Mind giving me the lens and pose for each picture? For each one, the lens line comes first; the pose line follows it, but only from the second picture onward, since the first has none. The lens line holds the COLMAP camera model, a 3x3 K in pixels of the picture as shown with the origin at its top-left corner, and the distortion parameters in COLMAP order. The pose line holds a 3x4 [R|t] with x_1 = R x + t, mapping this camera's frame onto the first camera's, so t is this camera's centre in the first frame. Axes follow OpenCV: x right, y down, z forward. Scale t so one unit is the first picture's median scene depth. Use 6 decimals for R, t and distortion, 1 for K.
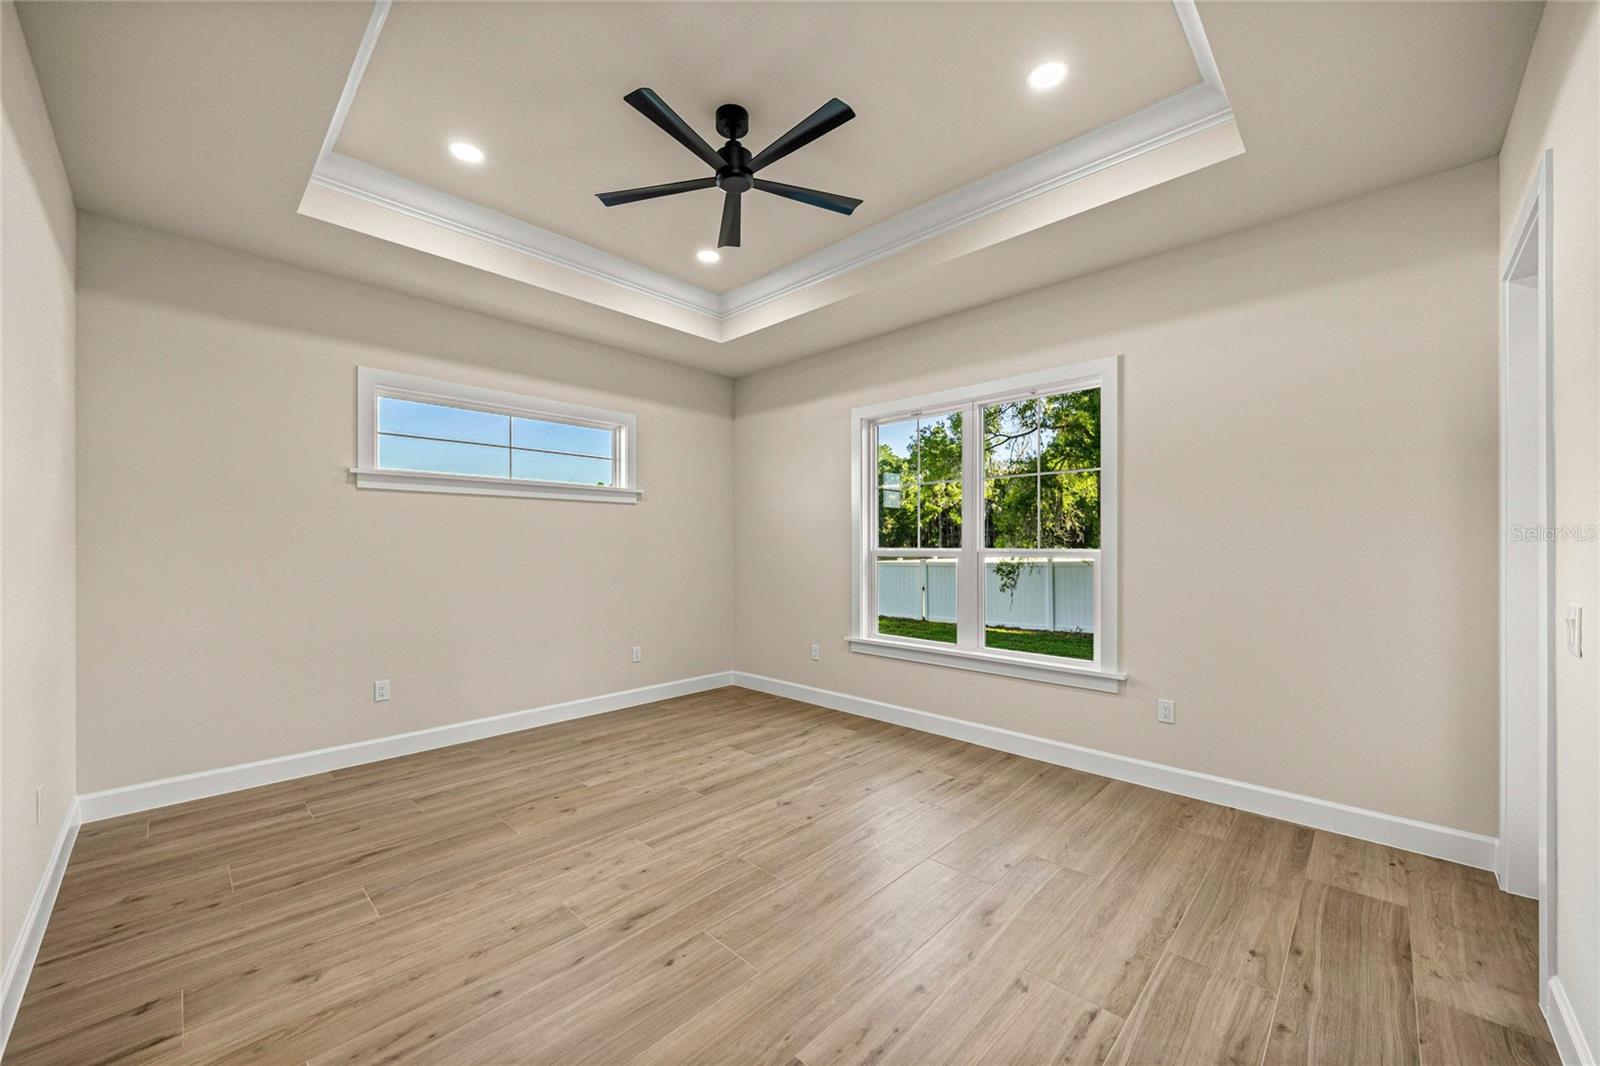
lens RADIAL K [[588.0, 0, 799.7], [0, 588.0, 545.7], [0, 0, 1]] dist [-0.000551, -0.000059]
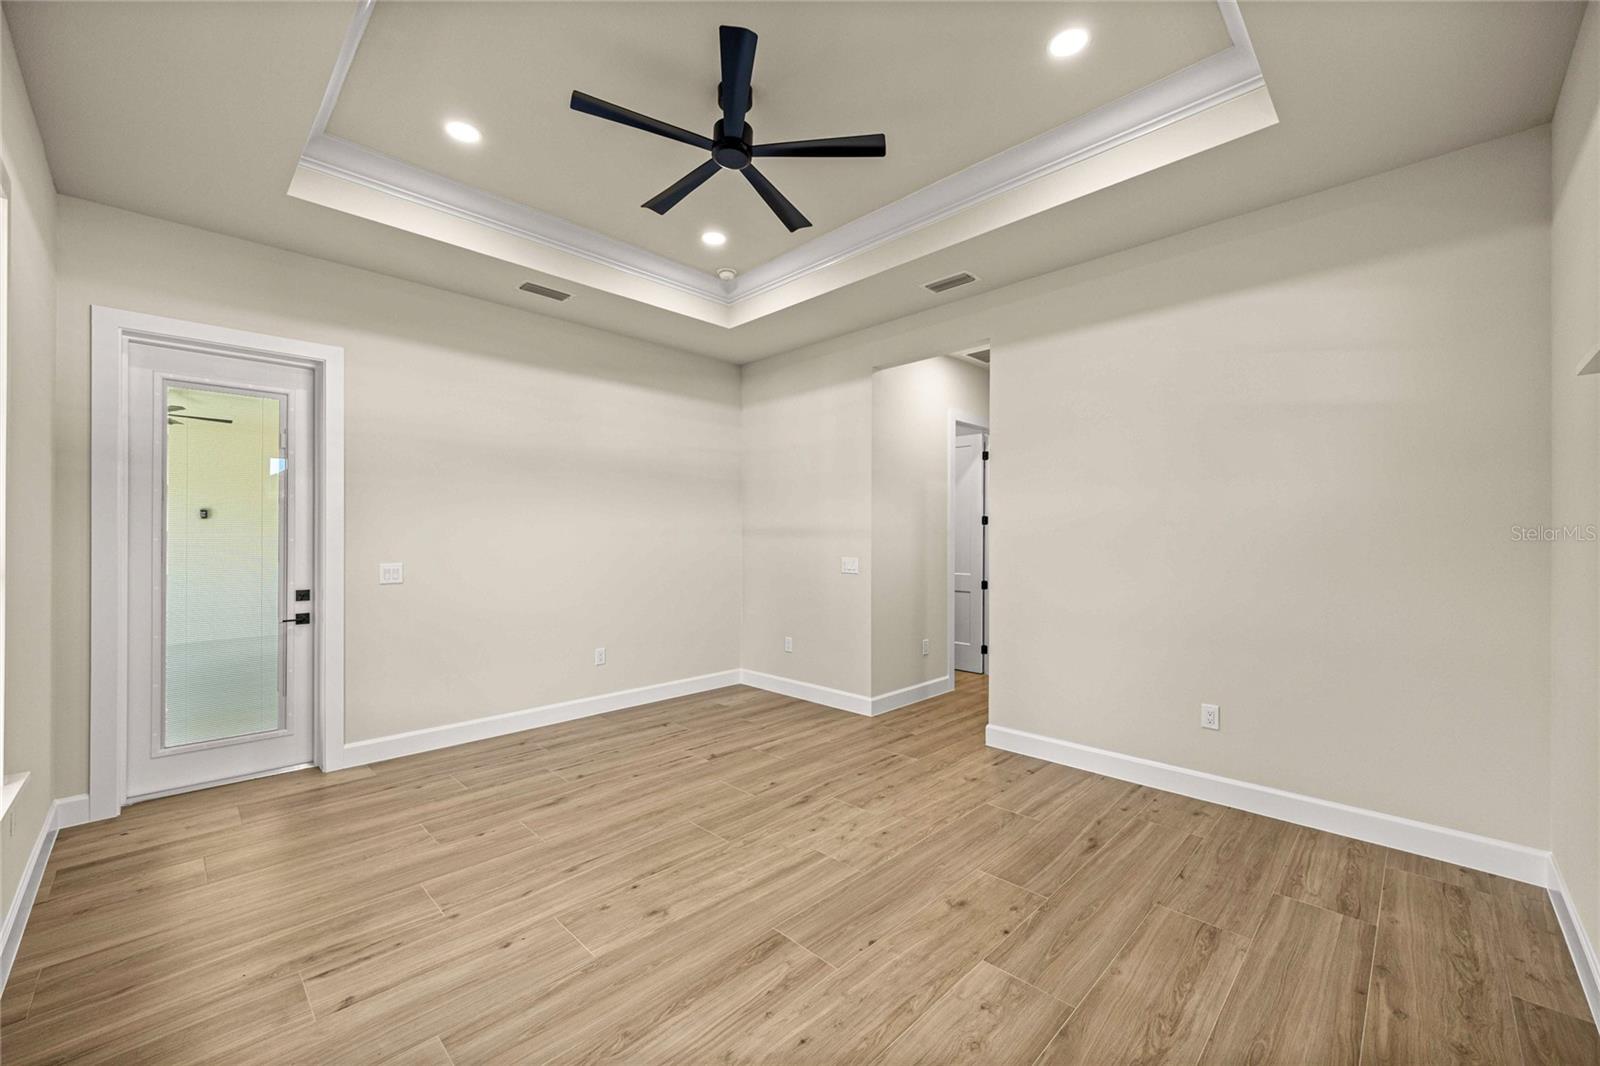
lens RADIAL K [[633.2, 0, 800.0], [0, 633.2, 536.4], [0, 0, 1]] dist [-0.003498, -0.000132]
pose [[-0.999710, -0.000520, 0.024076, -0.235284], [-0.000700, 0.999972, -0.007465, 0.003737], [-0.024072, -0.007479, -0.999682, 1.940266]]
